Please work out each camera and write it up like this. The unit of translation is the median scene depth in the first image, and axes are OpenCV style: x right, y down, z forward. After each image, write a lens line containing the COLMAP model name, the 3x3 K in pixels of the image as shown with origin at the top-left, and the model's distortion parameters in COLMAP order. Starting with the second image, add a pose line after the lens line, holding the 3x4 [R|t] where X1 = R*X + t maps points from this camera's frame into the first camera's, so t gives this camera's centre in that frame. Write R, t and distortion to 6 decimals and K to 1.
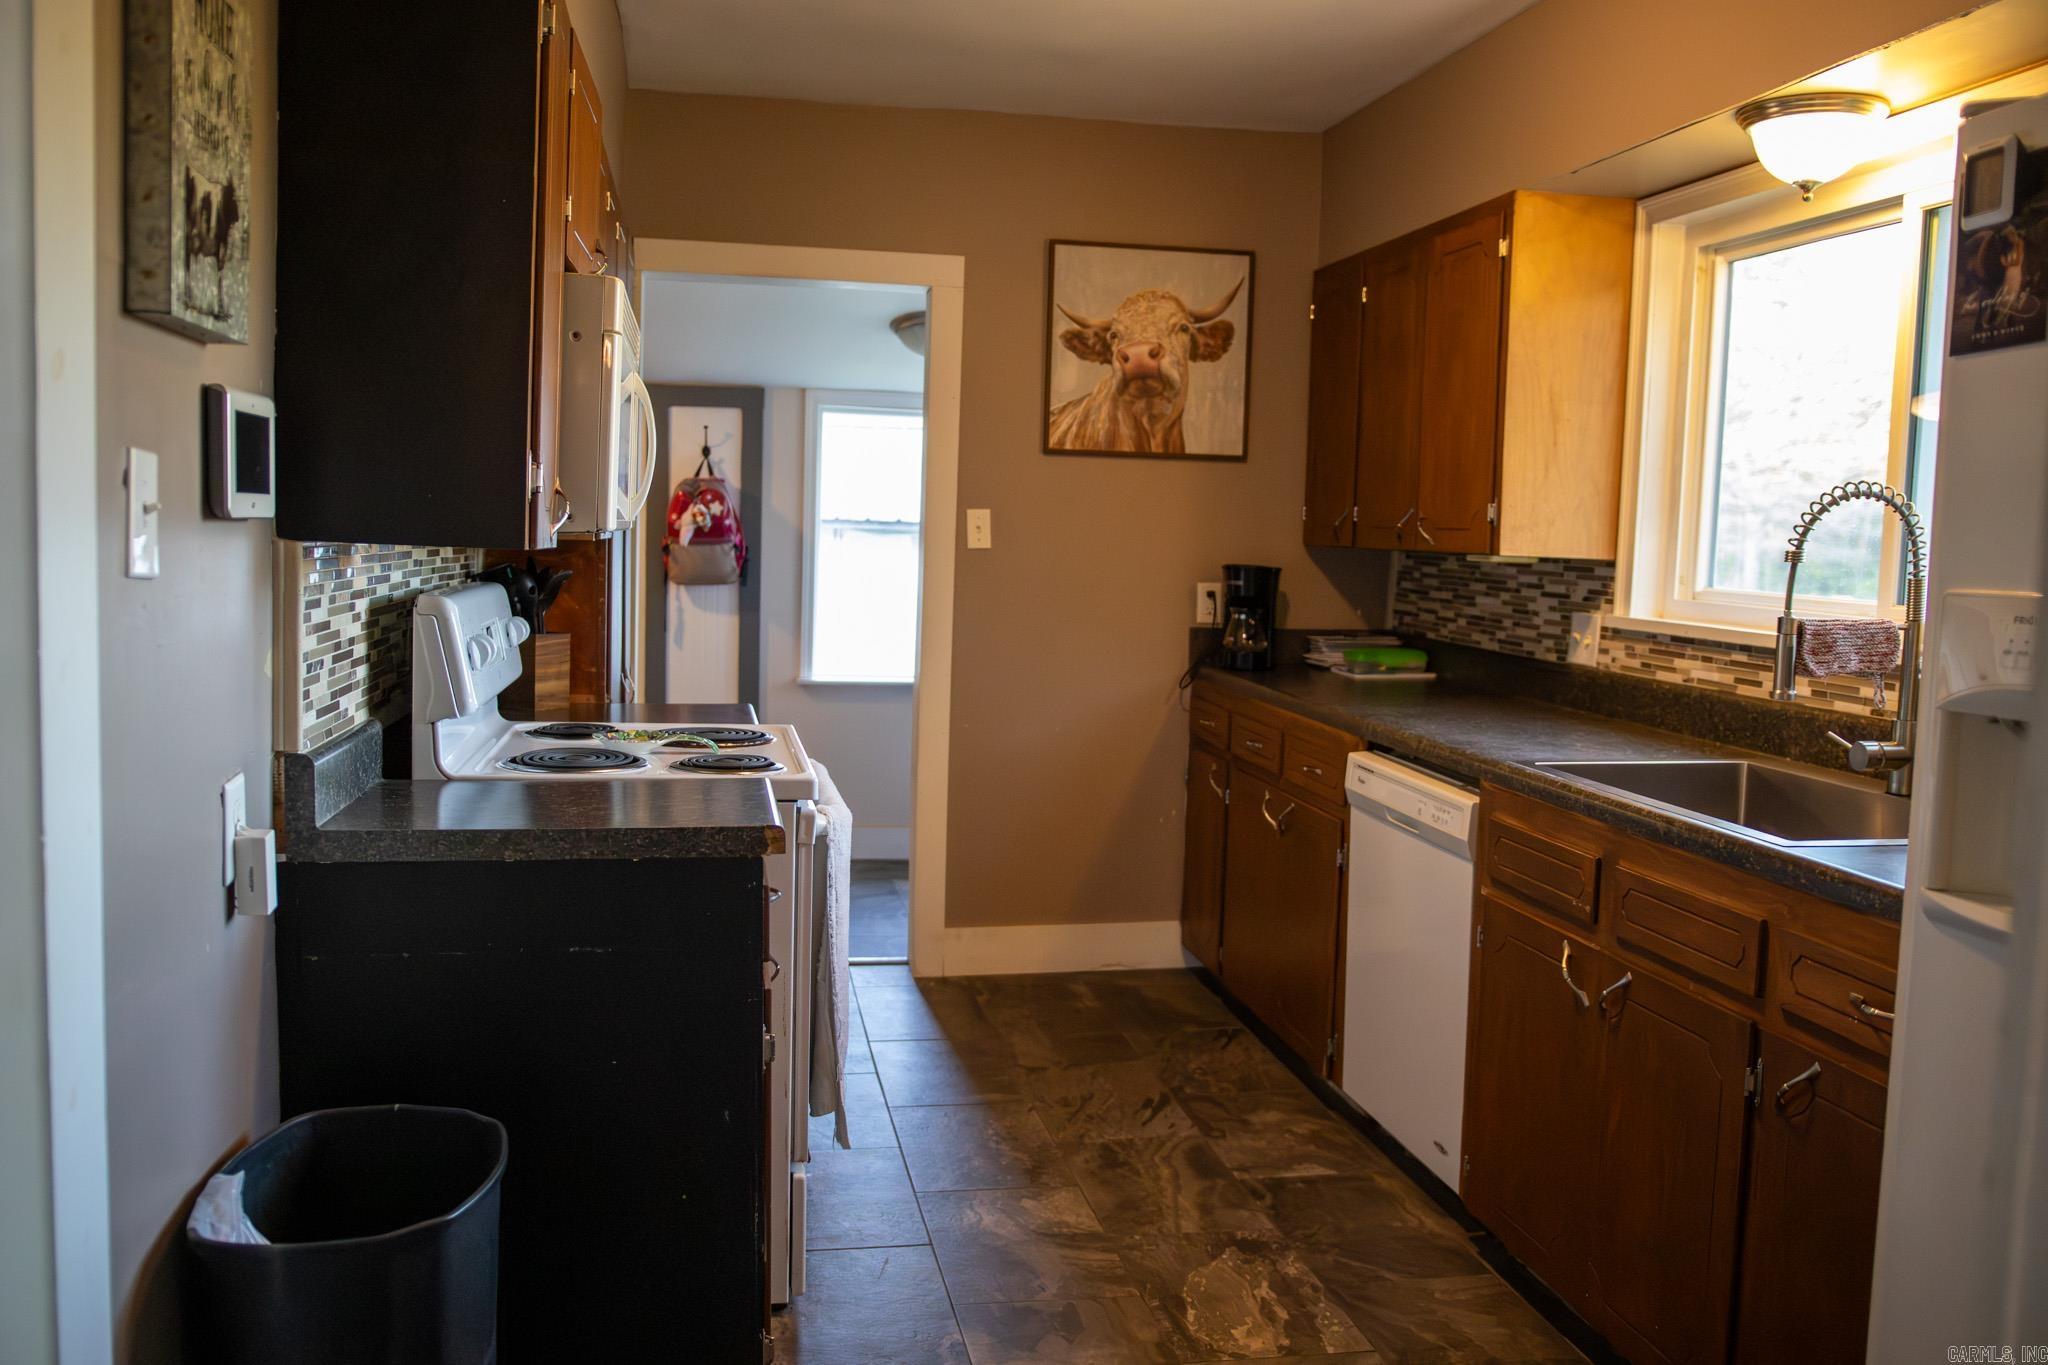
lens RADIAL K [[1702.5, 0, 1024.0], [0, 1702.5, 682.5], [0, 0, 1]] dist [-0.087399, 0.070447]
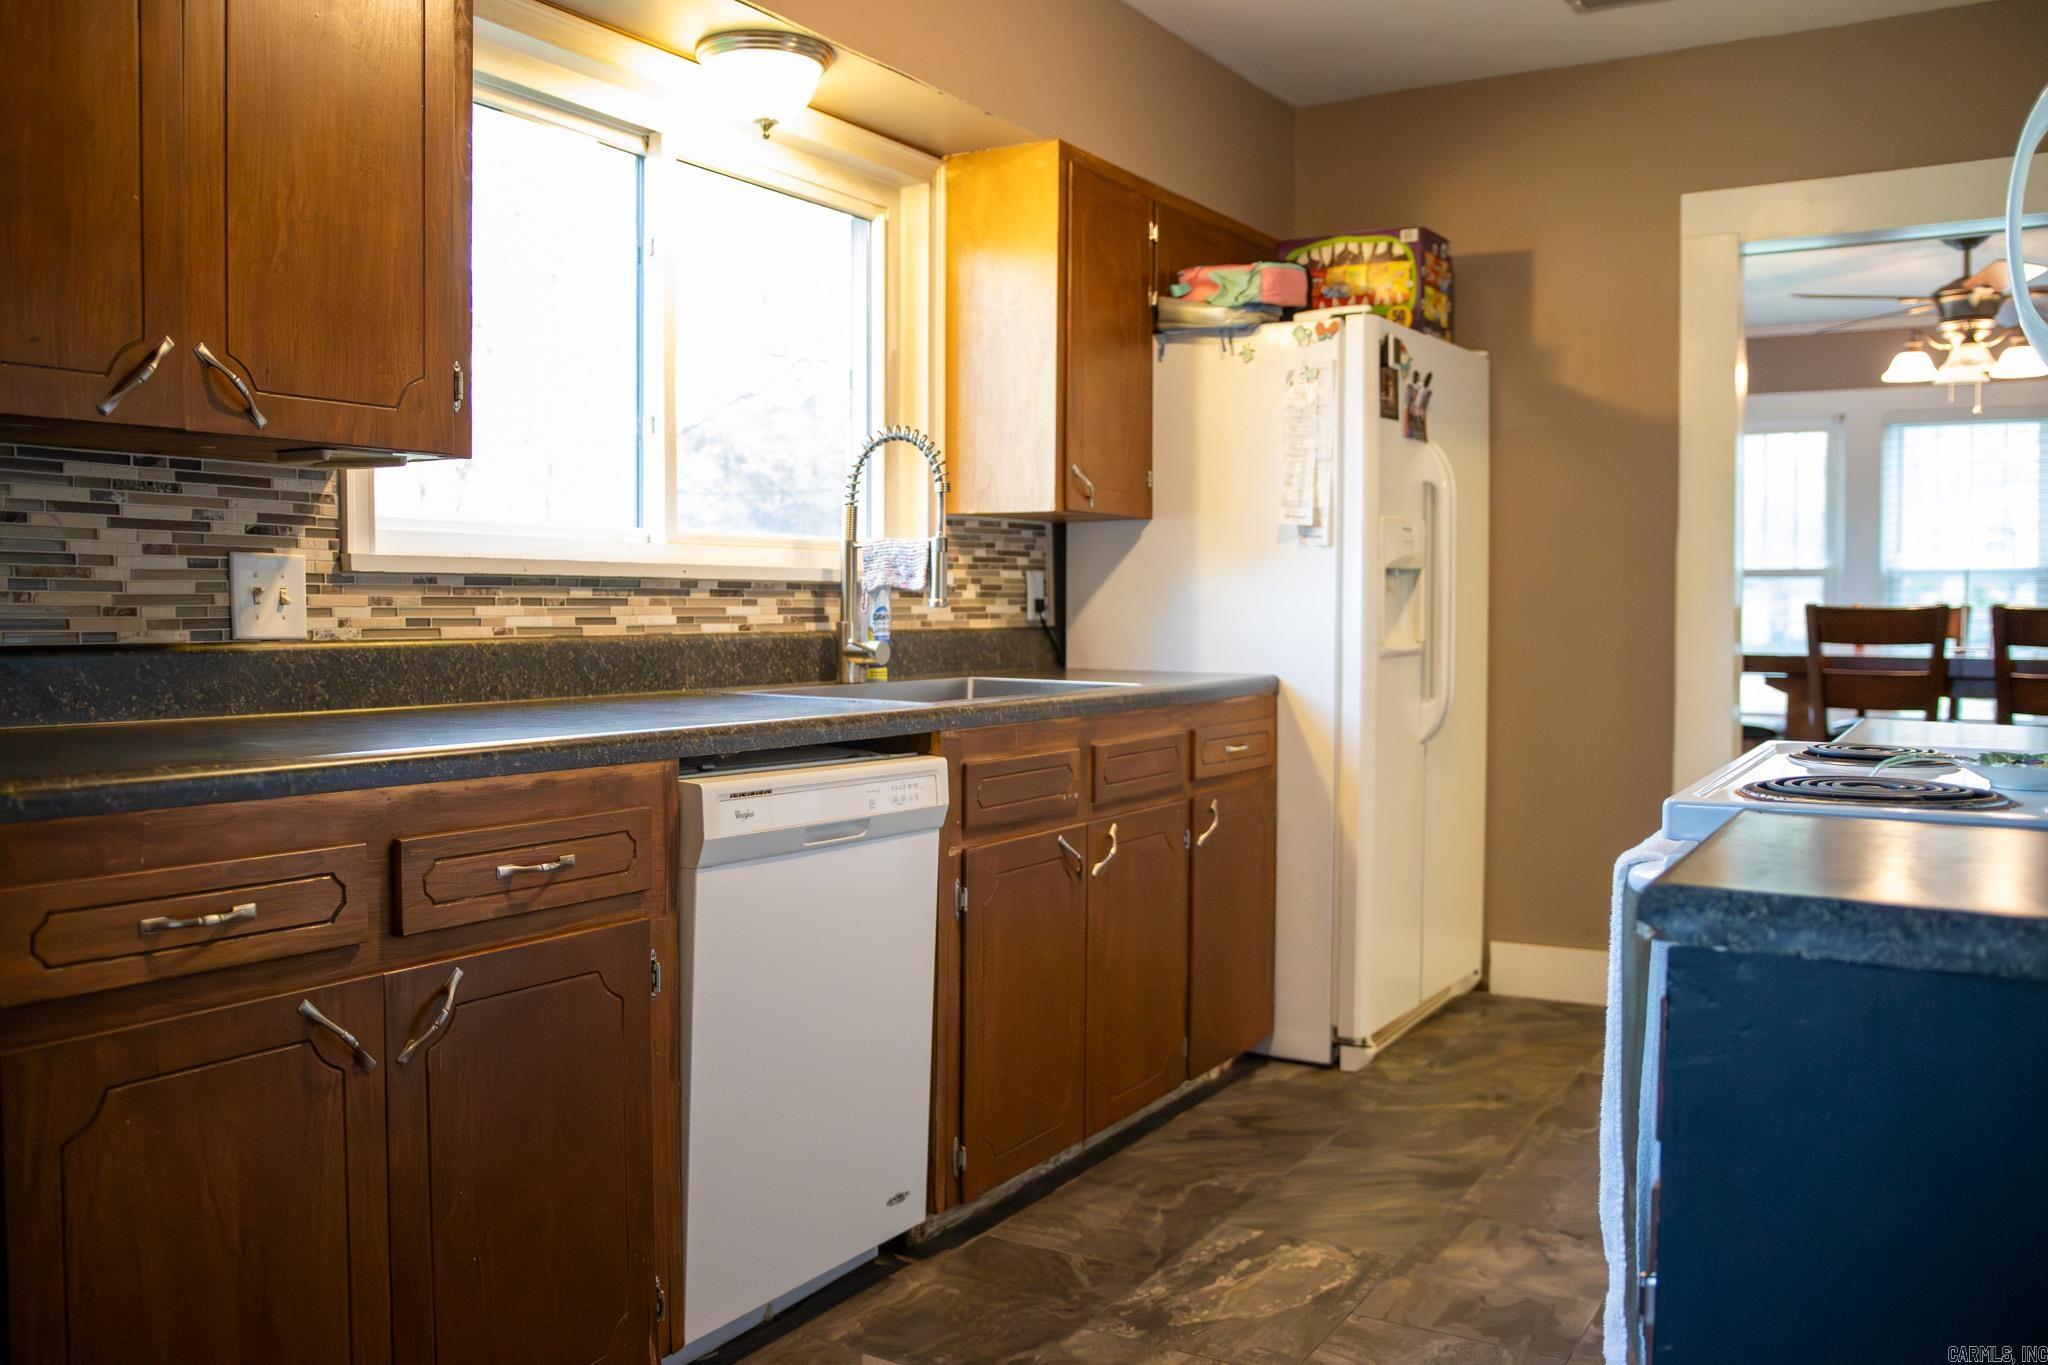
lens RADIAL K [[1702.5, 0, 1024.0], [0, 1702.5, 682.5], [0, 0, 1]] dist [-0.087399, 0.070447]
pose [[-0.745341, -0.062299, 0.663766, -0.306397], [0.036053, 0.990401, 0.133440, -0.074207], [-0.665708, 0.123389, -0.735940, 1.432398]]
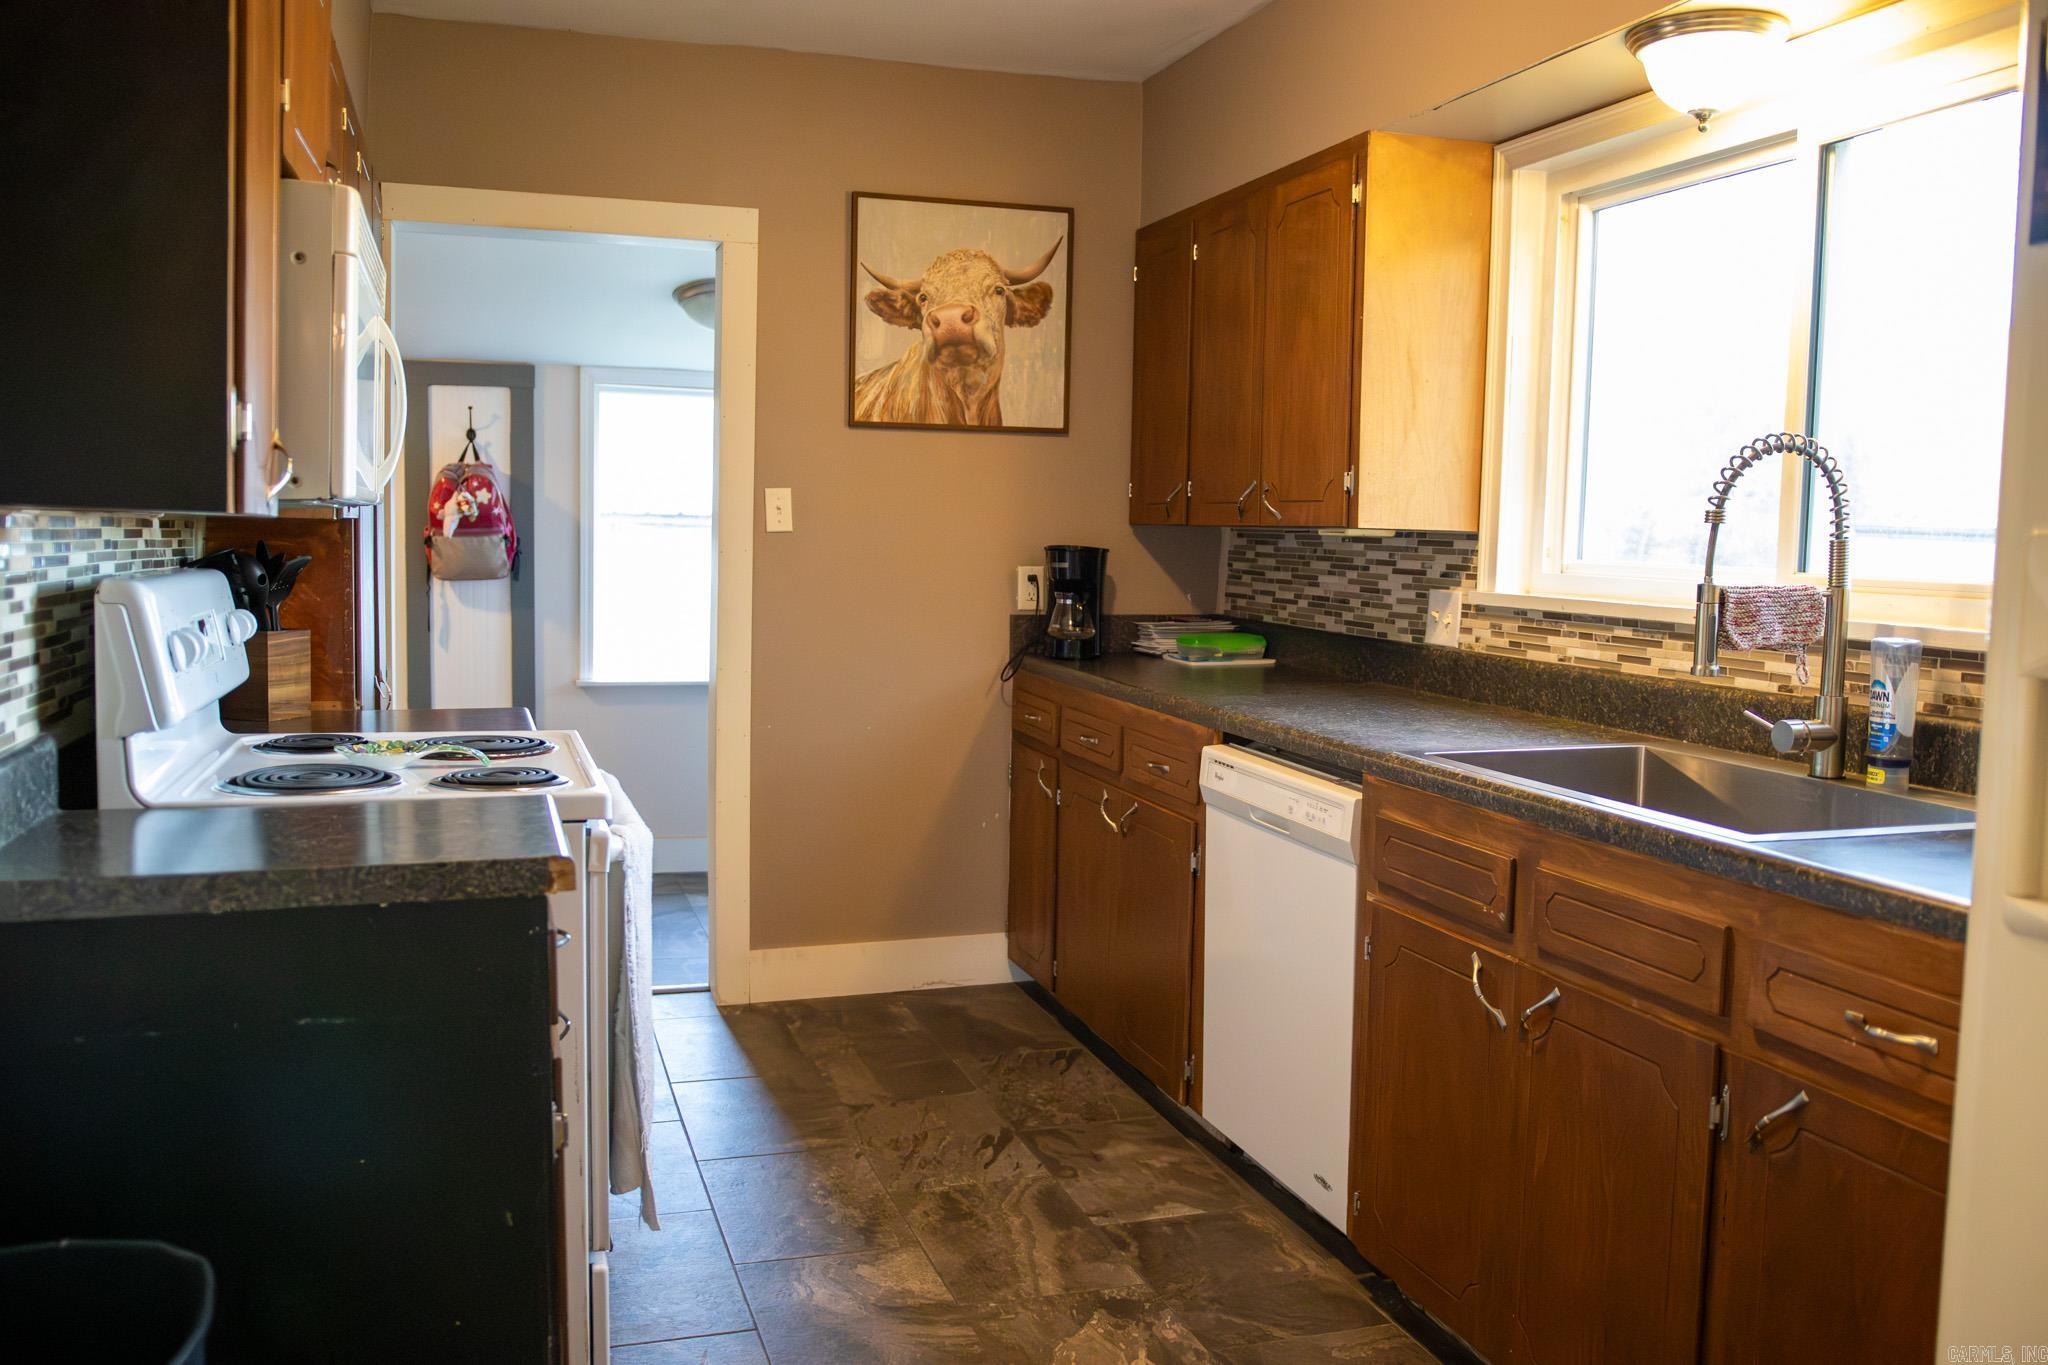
lens RADIAL K [[1702.5, 0, 1024.0], [0, 1702.5, 682.5], [0, 0, 1]] dist [-0.087399, 0.070447]
pose [[0.991678, -0.020524, 0.127099, -0.019207], [0.020357, 0.999789, 0.002617, 0.003068], [-0.127125, -0.000008, 0.991887, 0.116219]]
